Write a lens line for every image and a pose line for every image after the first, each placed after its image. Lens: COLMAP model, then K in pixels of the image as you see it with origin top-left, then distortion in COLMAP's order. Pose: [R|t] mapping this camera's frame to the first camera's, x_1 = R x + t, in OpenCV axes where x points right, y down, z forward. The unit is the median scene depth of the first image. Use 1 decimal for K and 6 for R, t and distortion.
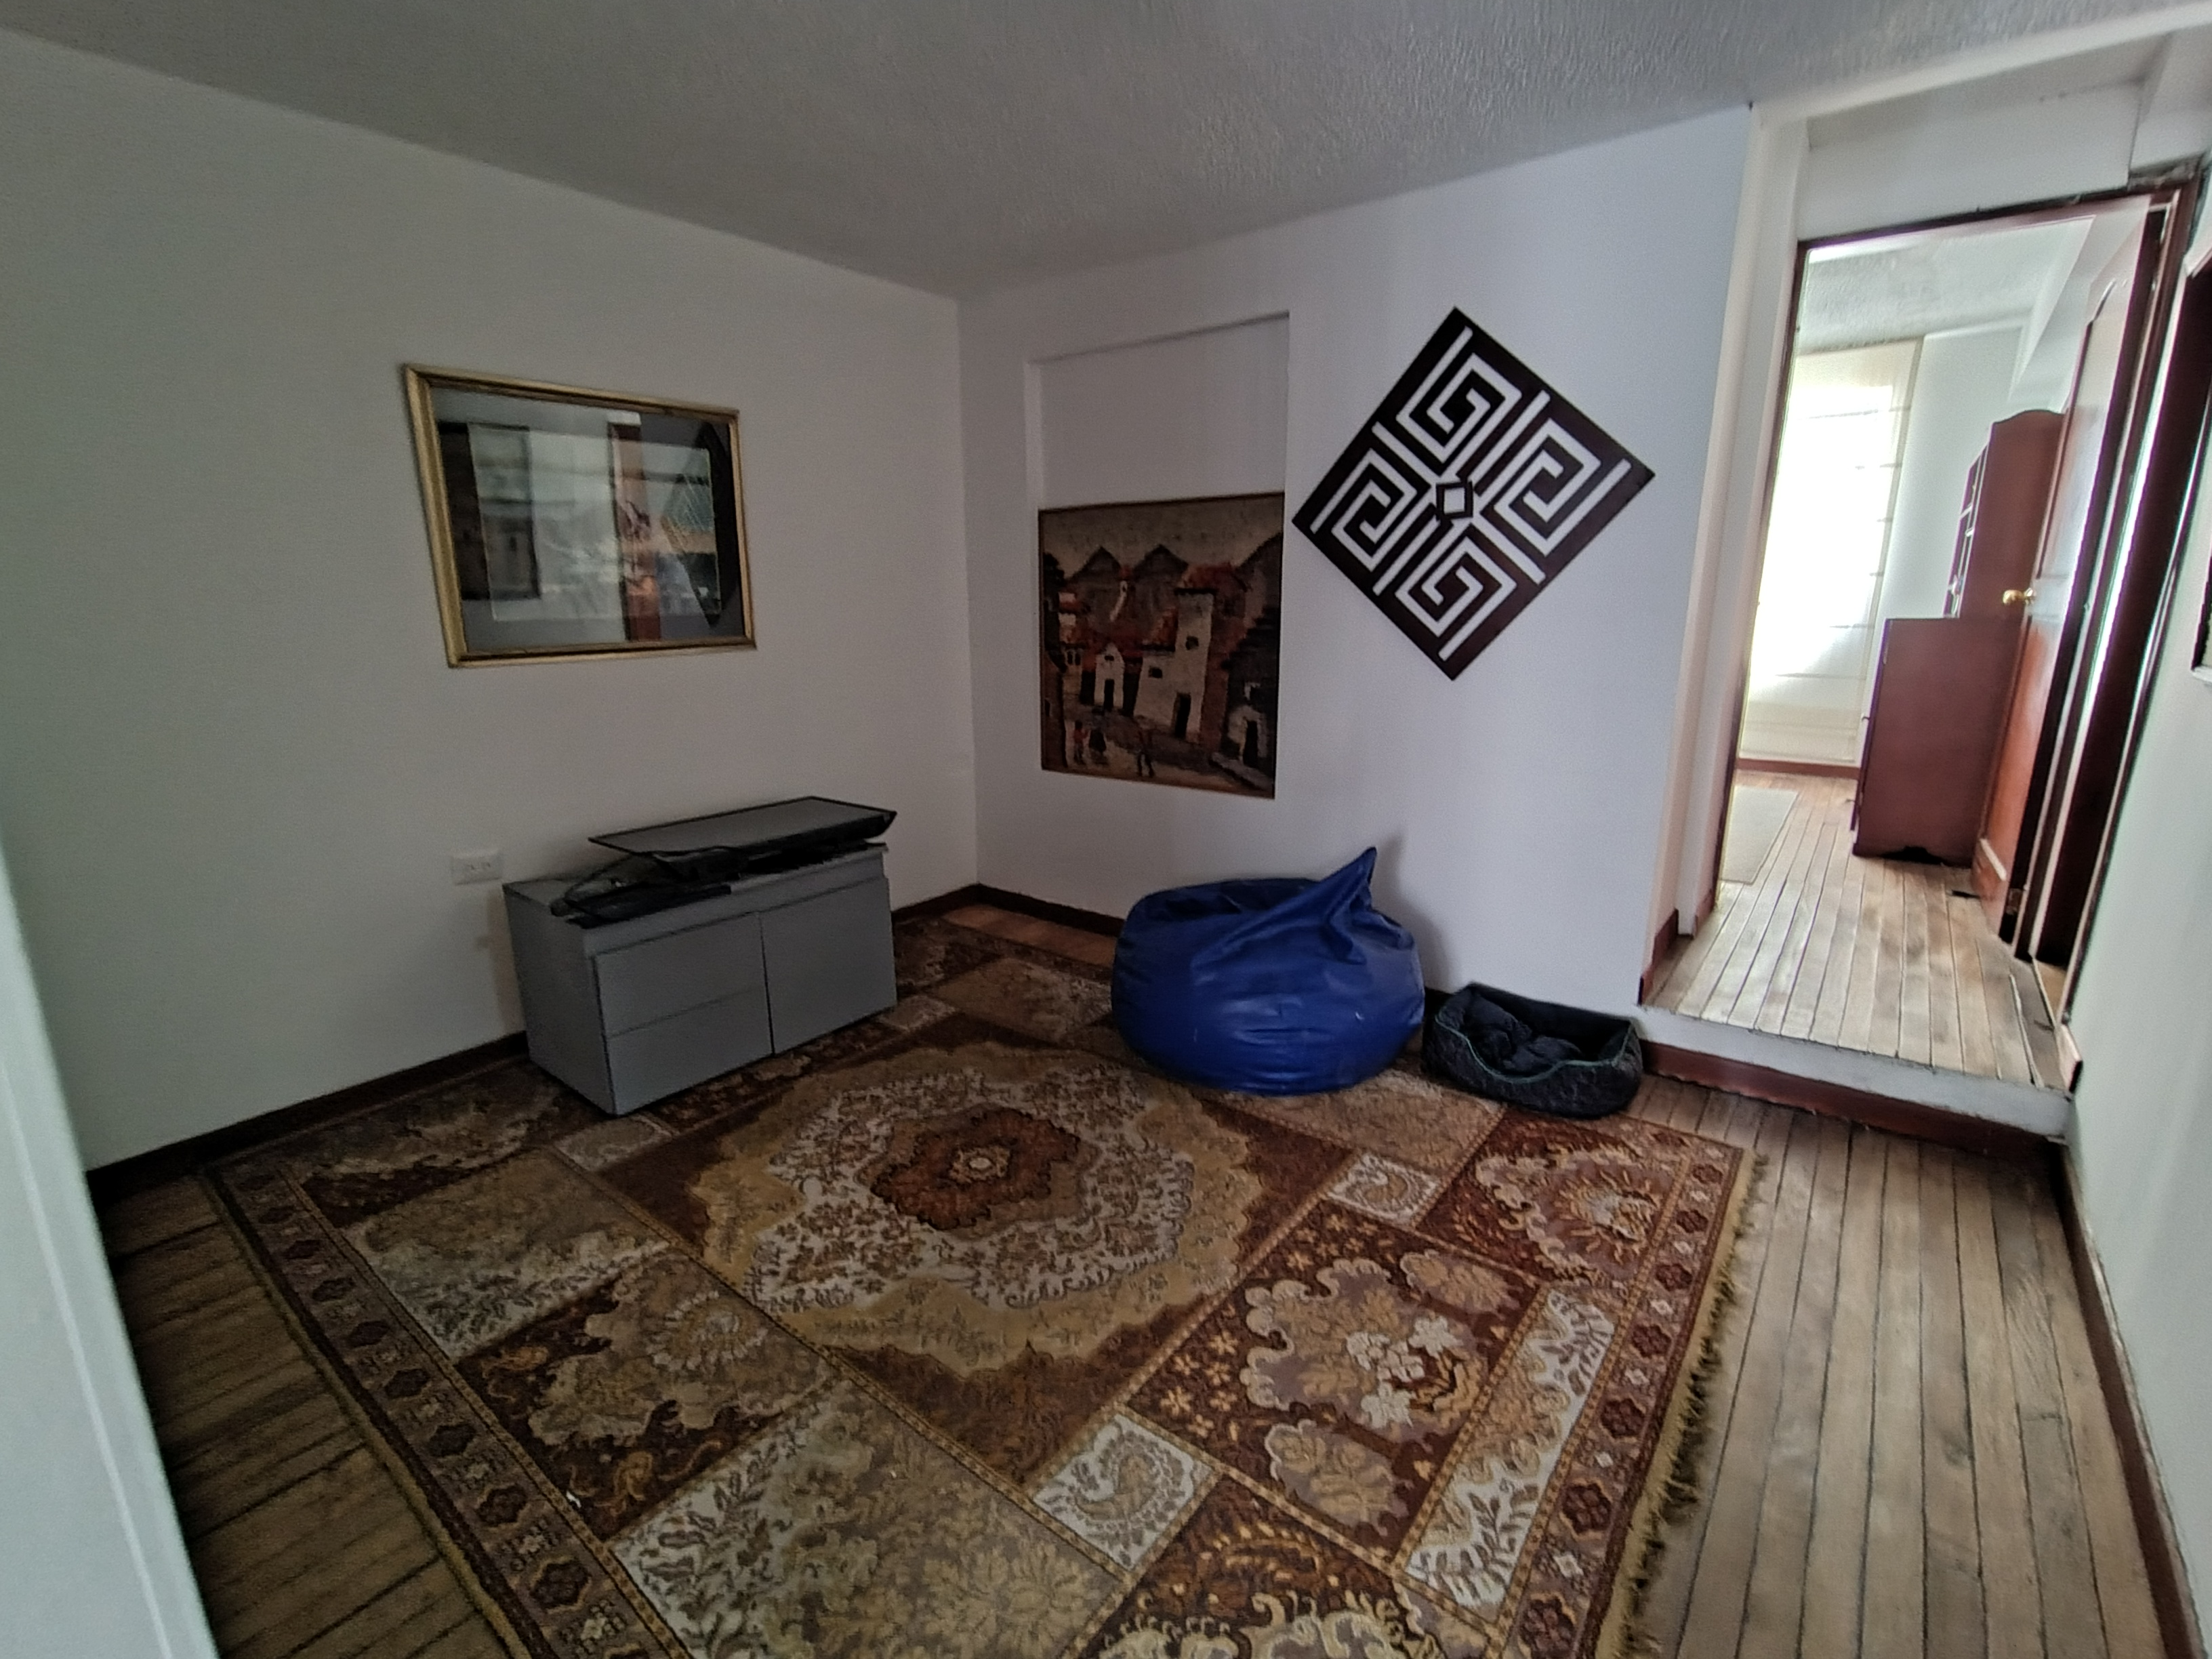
lens RADIAL K [[994.2, 0, 1106.0], [0, 994.2, 829.5], [0, 0, 1]] dist [-0.002053, 0.000937]
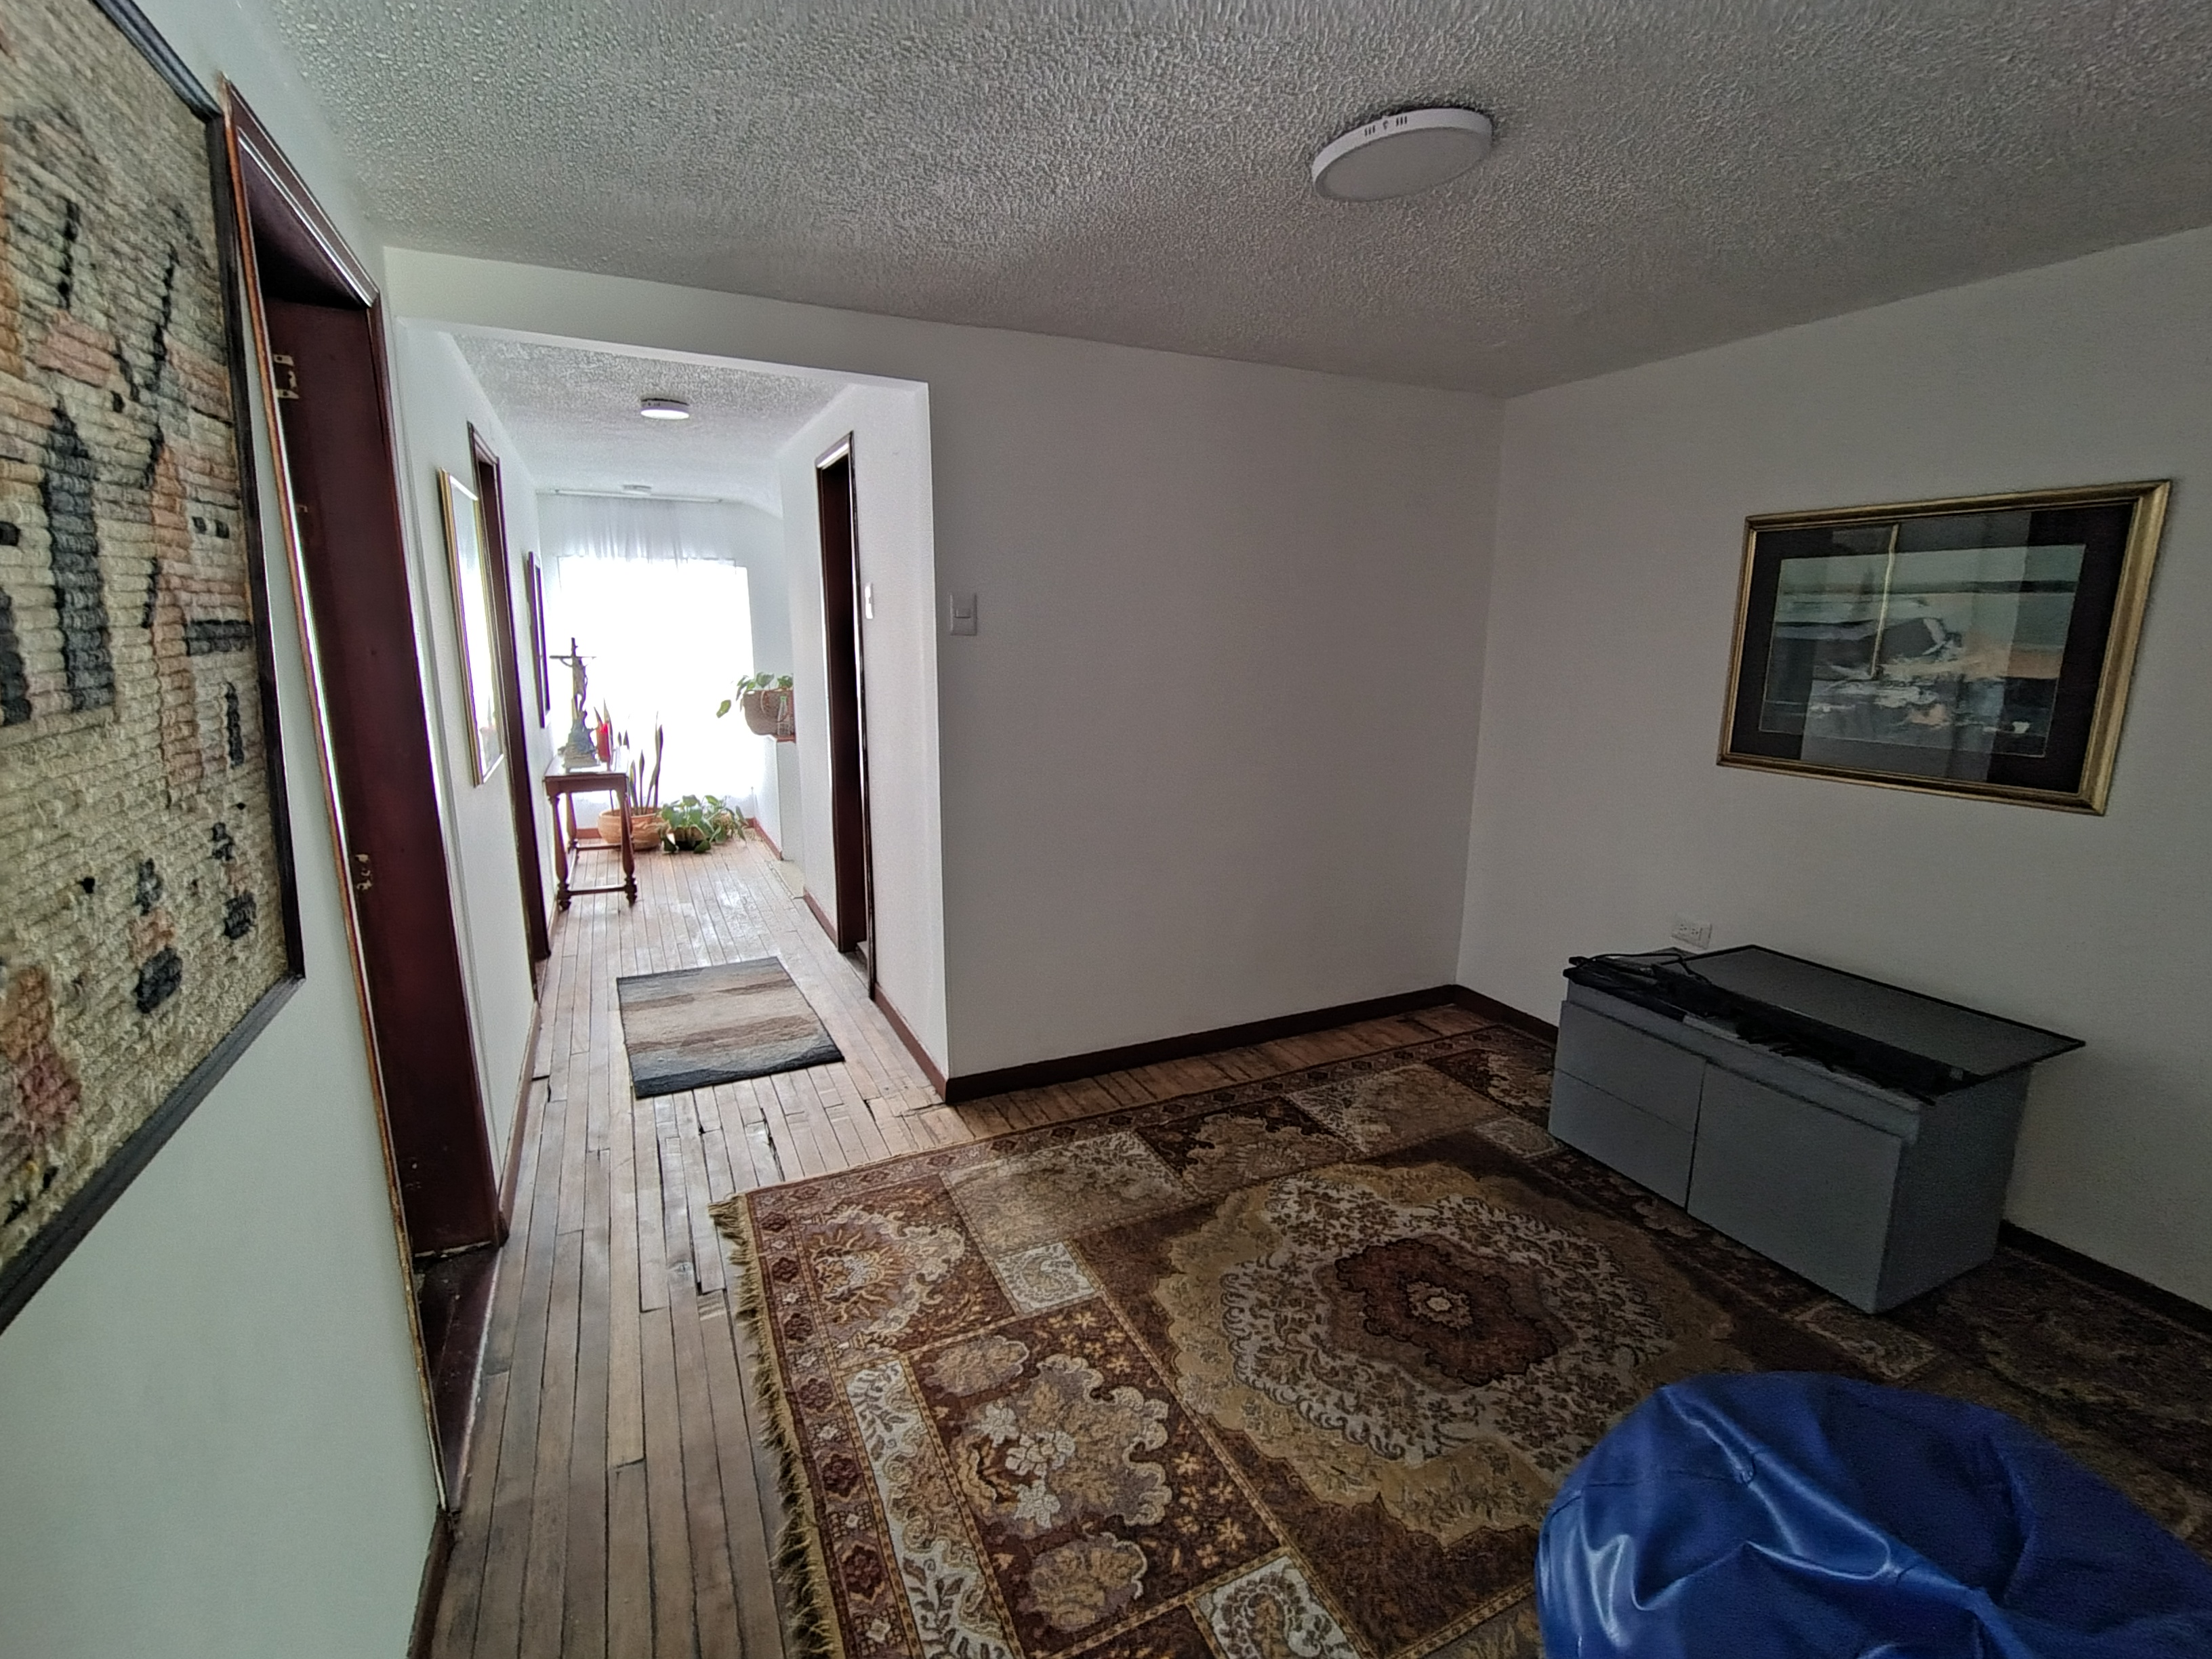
lens RADIAL K [[994.2, 0, 1106.0], [0, 994.2, 829.5], [0, 0, 1]] dist [-0.002053, 0.000937]
pose [[-0.433074, 0.188648, -0.881396, 1.082455], [-0.217014, 0.927266, 0.305096, -0.448600], [0.874844, 0.323404, -0.360636, 1.240407]]
